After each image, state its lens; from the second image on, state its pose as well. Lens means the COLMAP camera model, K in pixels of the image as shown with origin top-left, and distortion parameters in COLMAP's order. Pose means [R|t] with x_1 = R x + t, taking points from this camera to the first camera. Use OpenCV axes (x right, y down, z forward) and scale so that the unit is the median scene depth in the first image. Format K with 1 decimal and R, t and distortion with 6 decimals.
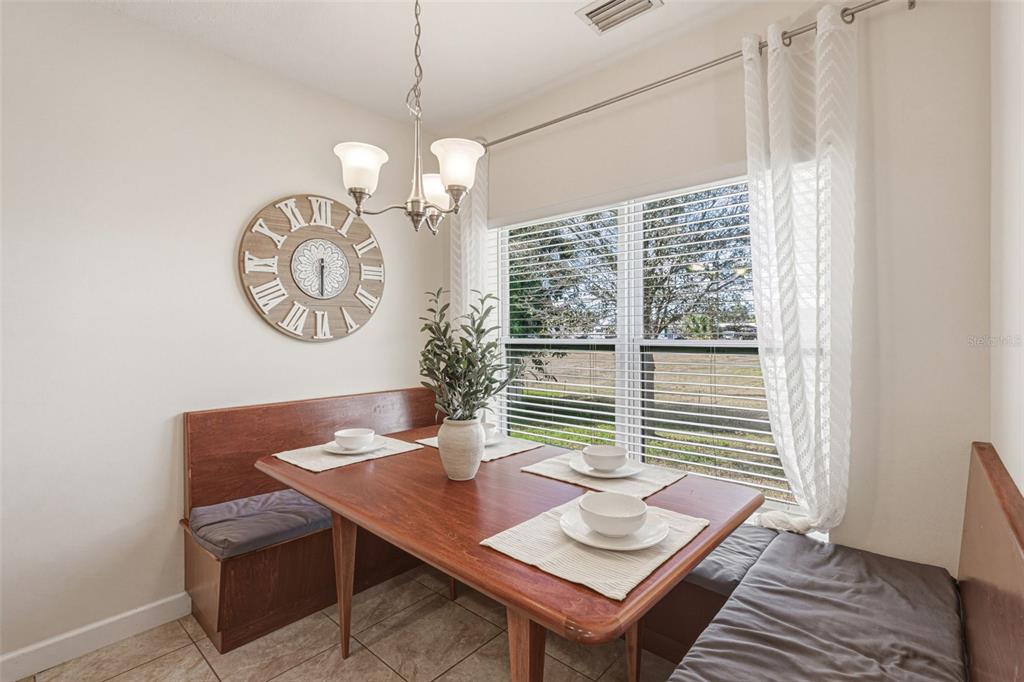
lens RADIAL K [[463.7, 0, 512.0], [0, 463.7, 341.0], [0, 0, 1]] dist [-0.007524, 0.001013]
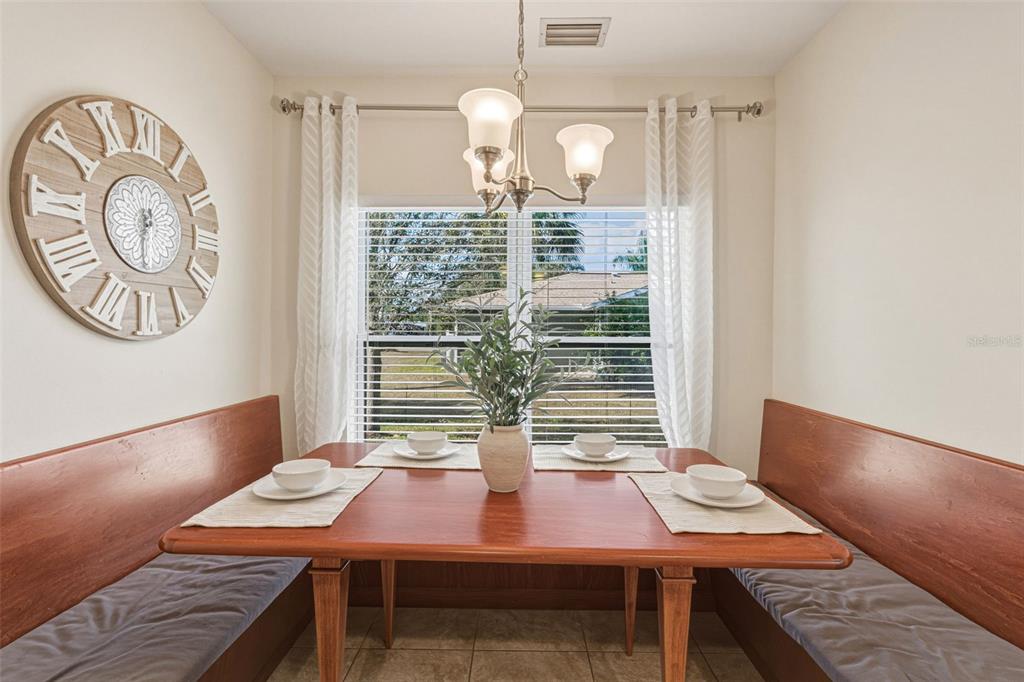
lens RADIAL K [[463.7, 0, 512.0], [0, 463.7, 341.0], [0, 0, 1]] dist [-0.007524, 0.001013]
pose [[0.760816, -0.004921, 0.648949, -0.467895], [0.001654, 0.999983, 0.005644, 0.000354], [-0.648966, -0.003221, 0.760811, 0.206056]]
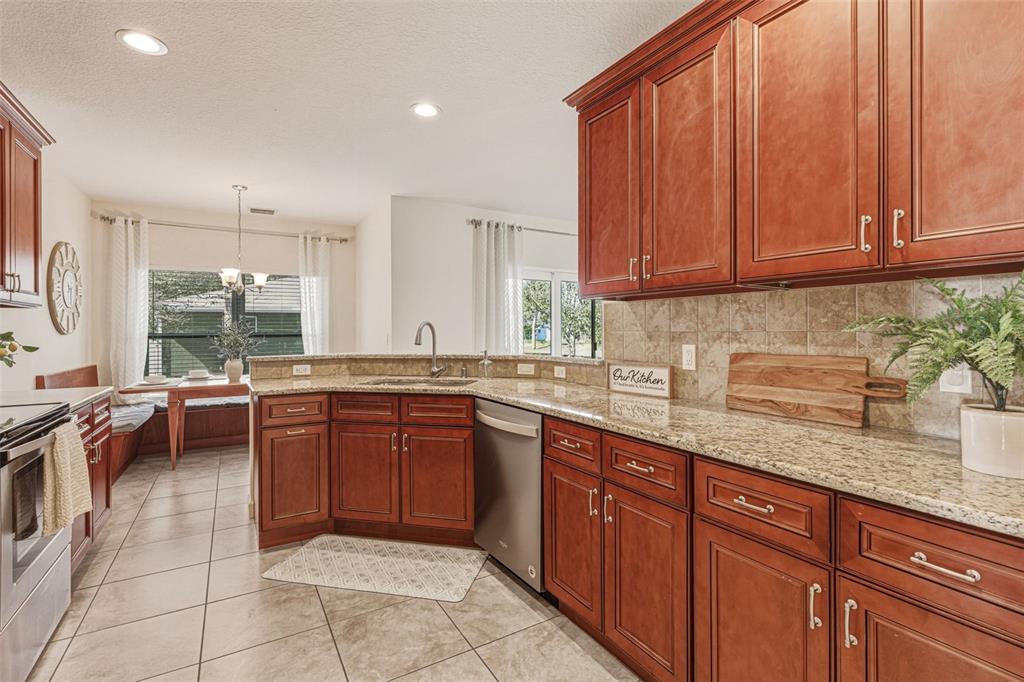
lens RADIAL K [[470.0, 0, 511.6], [0, 470.0, 326.8], [0, 0, 1]] dist [-0.010268, 0.000923]
pose [[0.309636, 0.005547, 0.950839, -1.544011], [0.020891, 0.999702, -0.012635, 0.026663], [-0.950626, 0.023776, 0.309428, -0.989828]]
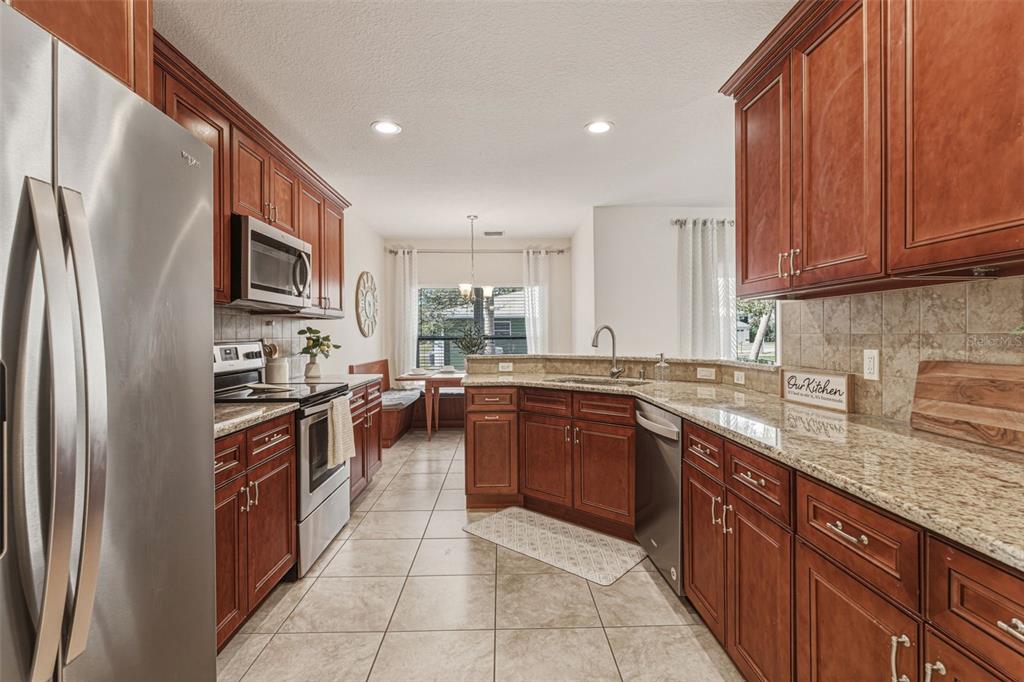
lens RADIAL K [[465.9, 0, 512.2], [0, 465.9, 332.2], [0, 0, 1]] dist [-0.010082, 0.001196]
pose [[0.735204, -0.001858, 0.677844, -1.509540], [0.018944, 0.999662, -0.017806, 0.030908], [-0.677581, 0.025932, 0.734990, -1.182406]]
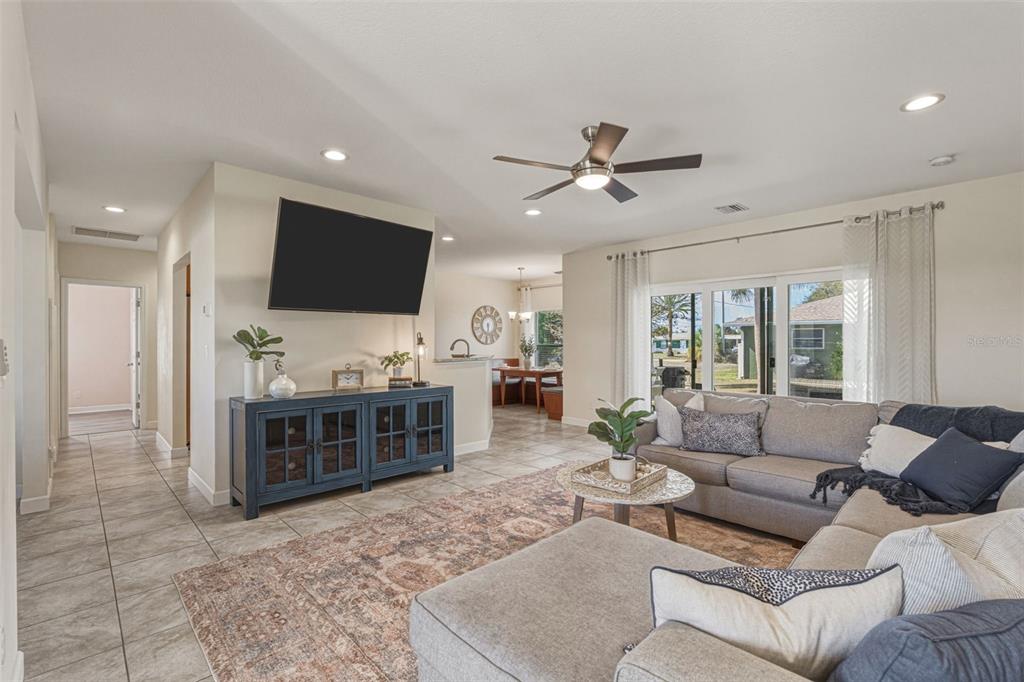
lens RADIAL K [[458.2, 0, 511.9], [0, 458.2, 344.0], [0, 0, 1]] dist [-0.007336, 0.000260]
pose [[0.996720, -0.001554, -0.080911, 0.086102], [0.000277, 0.999875, -0.015792, 0.059599], [0.080926, 0.015718, 0.996596, -2.848622]]
